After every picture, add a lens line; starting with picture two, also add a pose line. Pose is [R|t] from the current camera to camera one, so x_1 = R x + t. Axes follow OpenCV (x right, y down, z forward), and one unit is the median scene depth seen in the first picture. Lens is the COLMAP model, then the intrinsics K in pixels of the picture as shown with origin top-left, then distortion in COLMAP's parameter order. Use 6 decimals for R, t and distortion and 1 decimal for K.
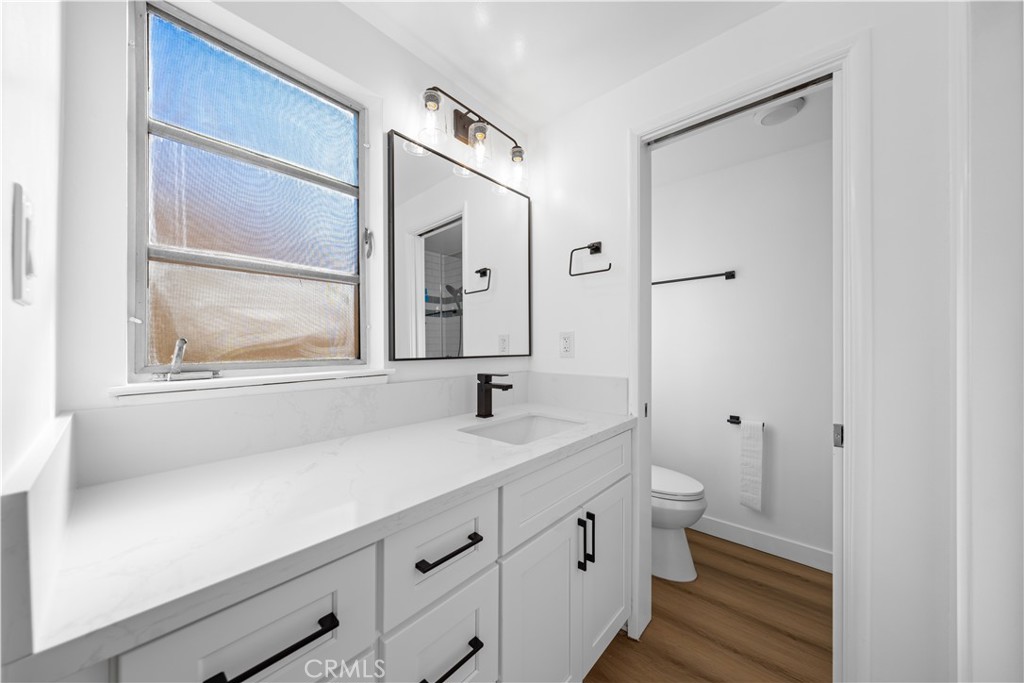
lens RADIAL K [[346.9, 0, 514.4], [0, 346.9, 342.6], [0, 0, 1]] dist [0.000509, 0.000128]
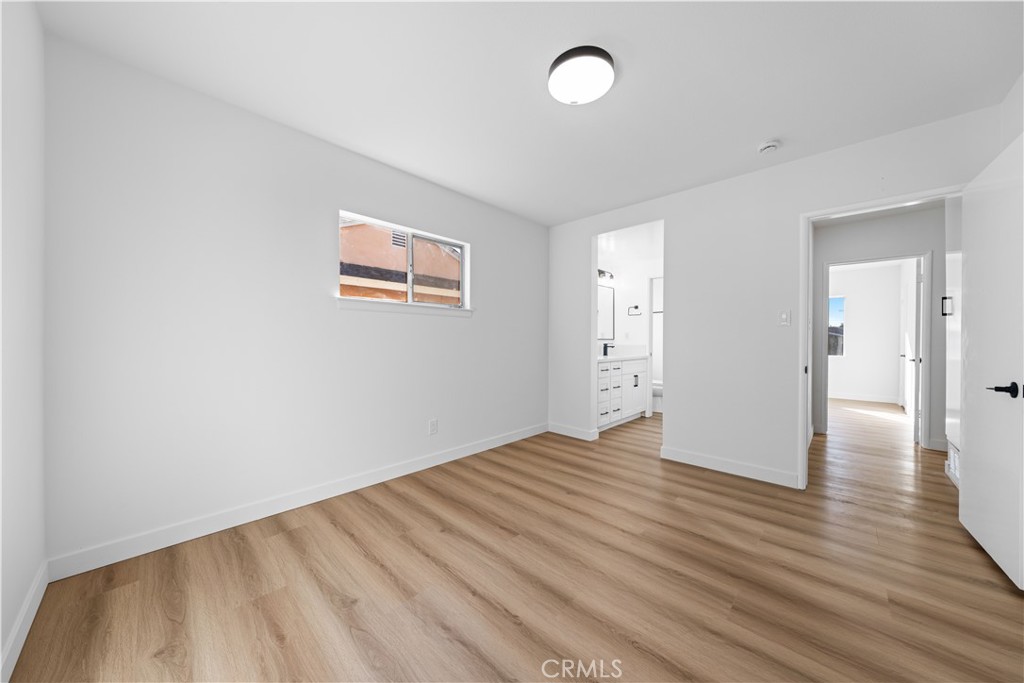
lens RADIAL K [[346.9, 0, 514.4], [0, 346.9, 342.6], [0, 0, 1]] dist [0.000509, 0.000128]
pose [[0.999656, 0.007034, -0.025278, -0.876244], [-0.006834, 0.999945, 0.007989, 0.055273], [0.025333, -0.007814, 0.999649, -2.446128]]
